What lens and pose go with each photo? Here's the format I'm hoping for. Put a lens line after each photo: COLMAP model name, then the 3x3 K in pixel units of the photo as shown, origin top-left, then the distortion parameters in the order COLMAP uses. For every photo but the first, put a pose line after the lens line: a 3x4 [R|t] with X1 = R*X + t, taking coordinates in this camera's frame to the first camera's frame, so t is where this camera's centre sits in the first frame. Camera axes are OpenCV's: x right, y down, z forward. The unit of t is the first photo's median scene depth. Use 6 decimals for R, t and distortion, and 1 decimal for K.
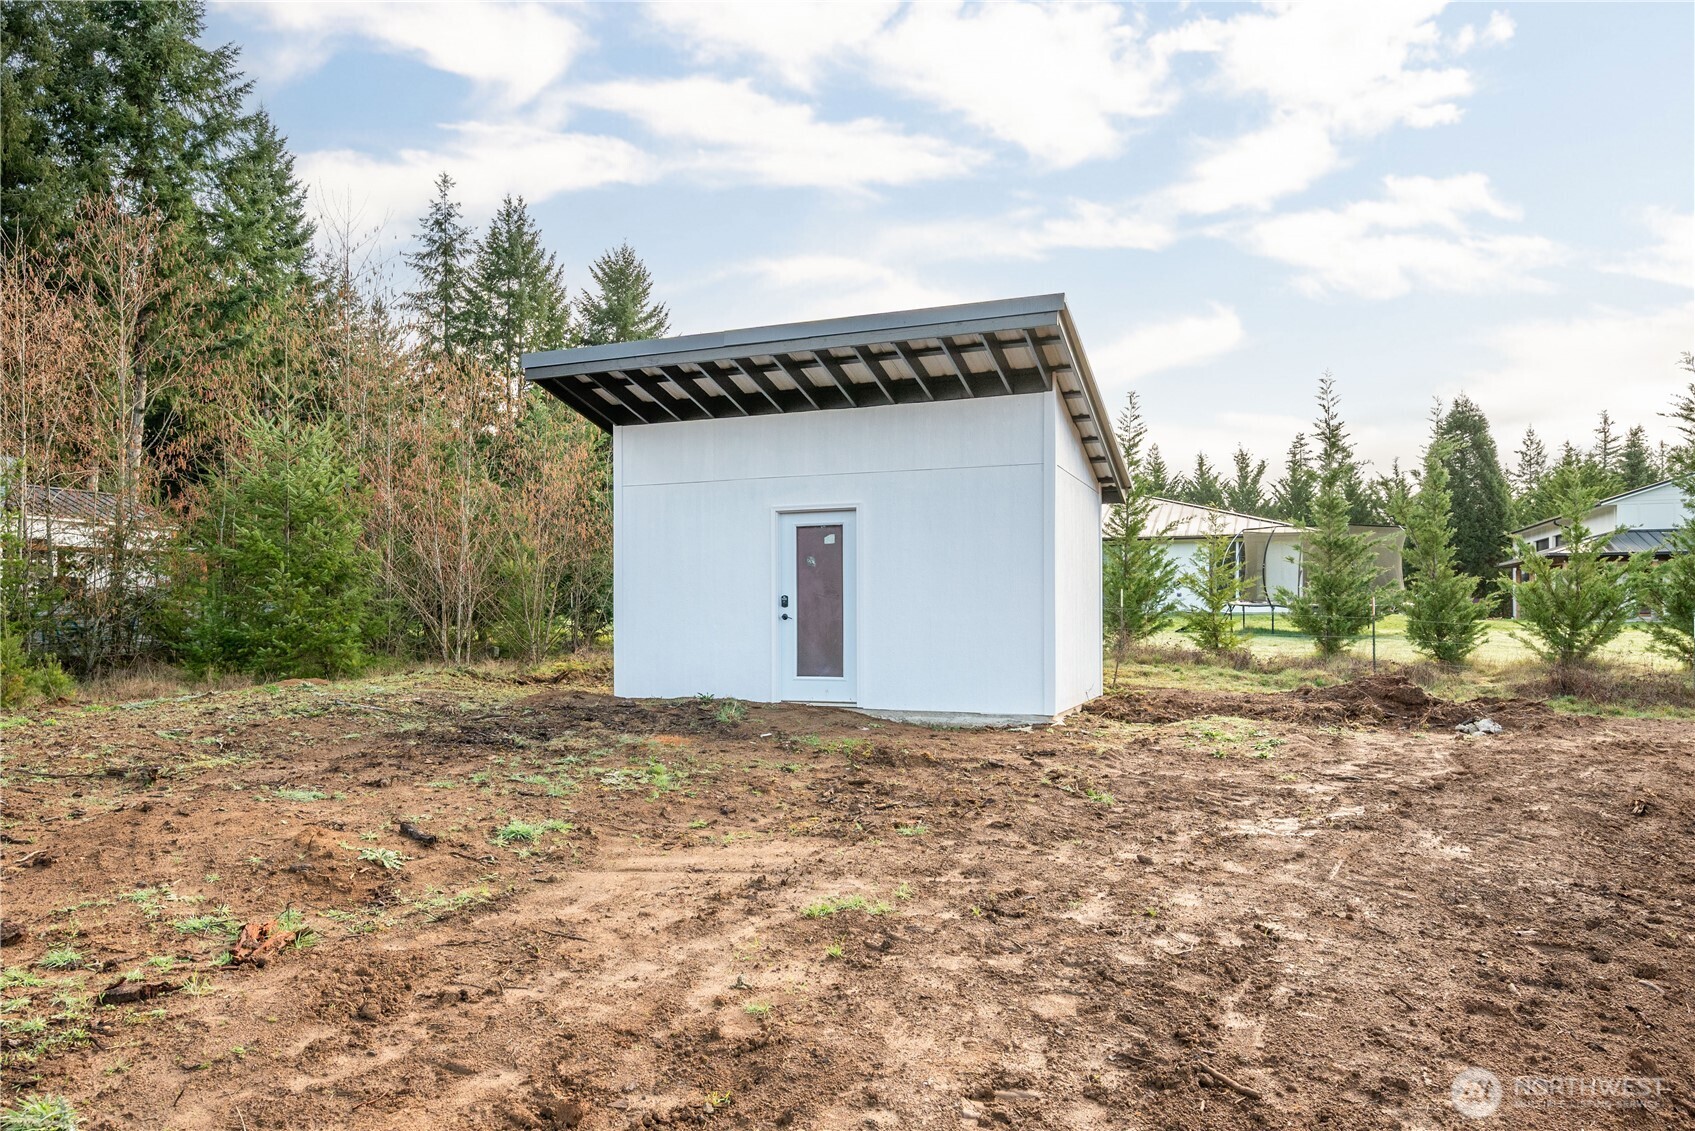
lens RADIAL K [[1160.5, 0, 845.3], [0, 1160.5, 607.4], [0, 0, 1]] dist [0.002614, -0.001041]
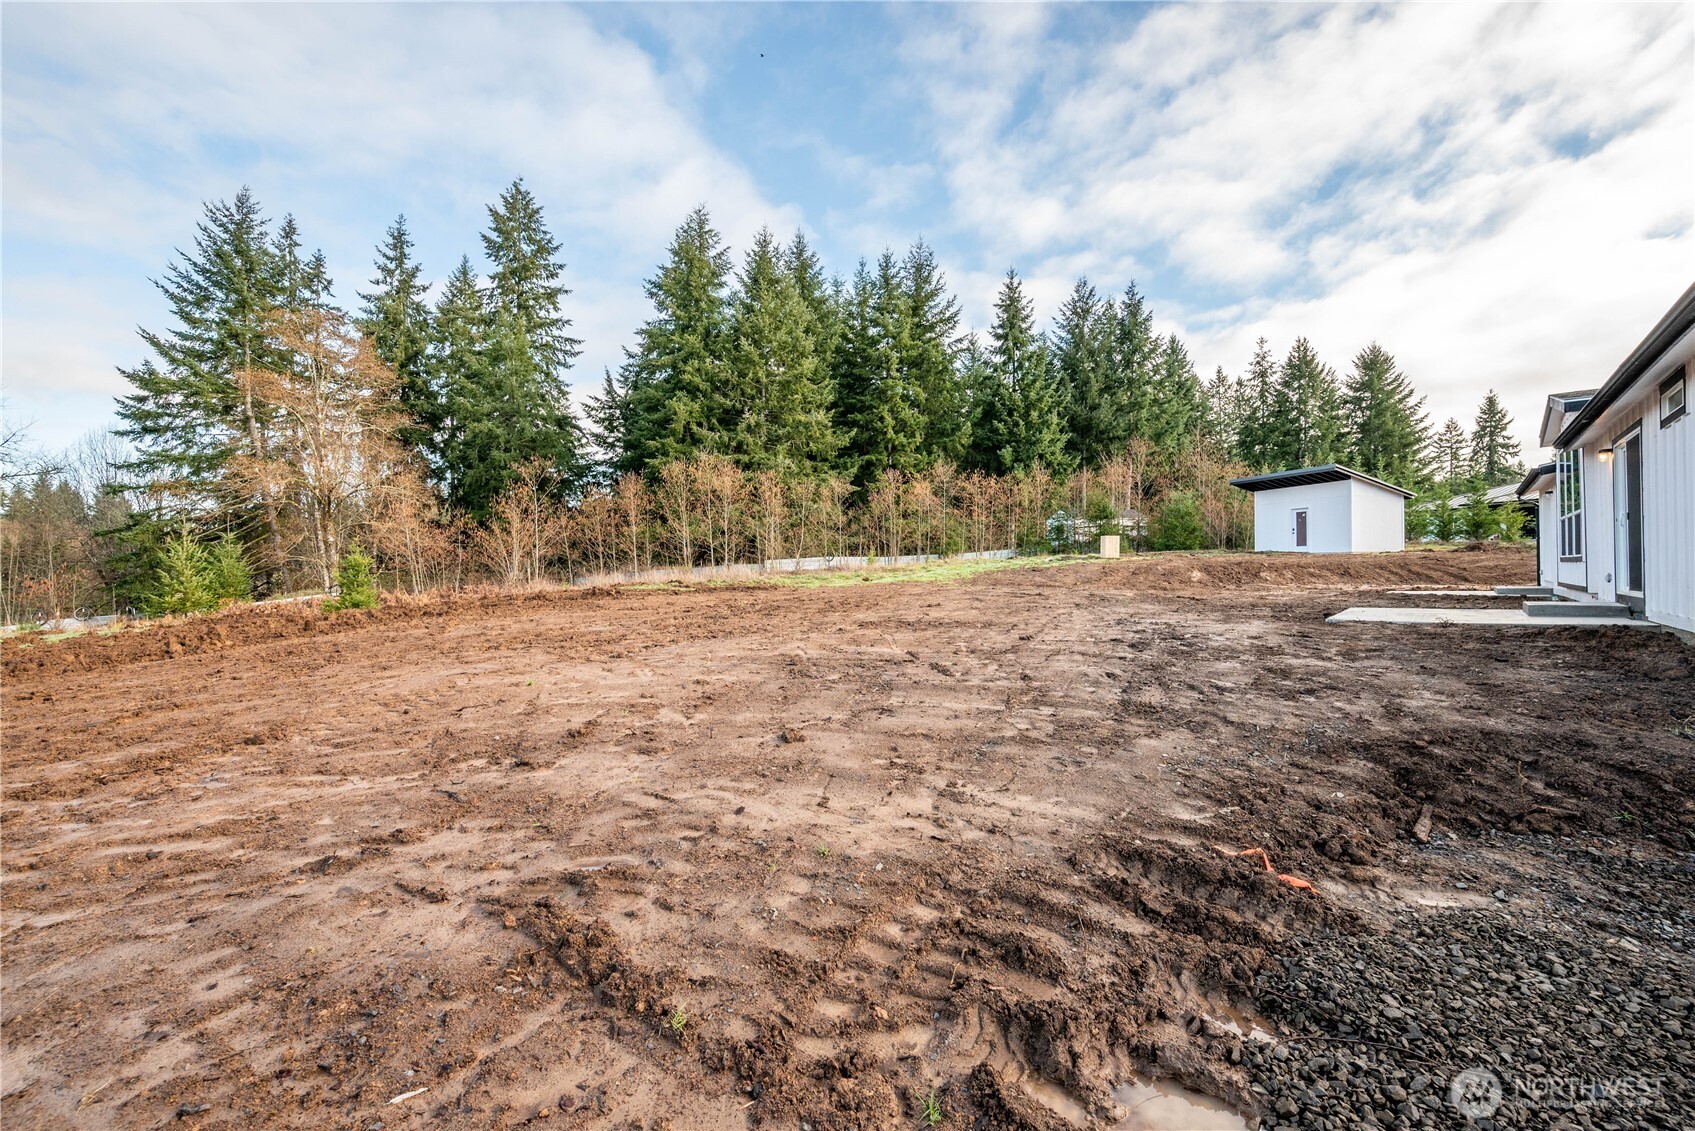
lens RADIAL K [[709.8, 0, 847.5], [0, 709.8, 565.5], [0, 0, 1]] dist [-0.000544, -0.000351]
pose [[0.623223, -0.001246, -0.782043, 0.175223], [0.005775, 0.999979, 0.003009, 0.020122], [0.782023, -0.006391, 0.623217, -0.348433]]
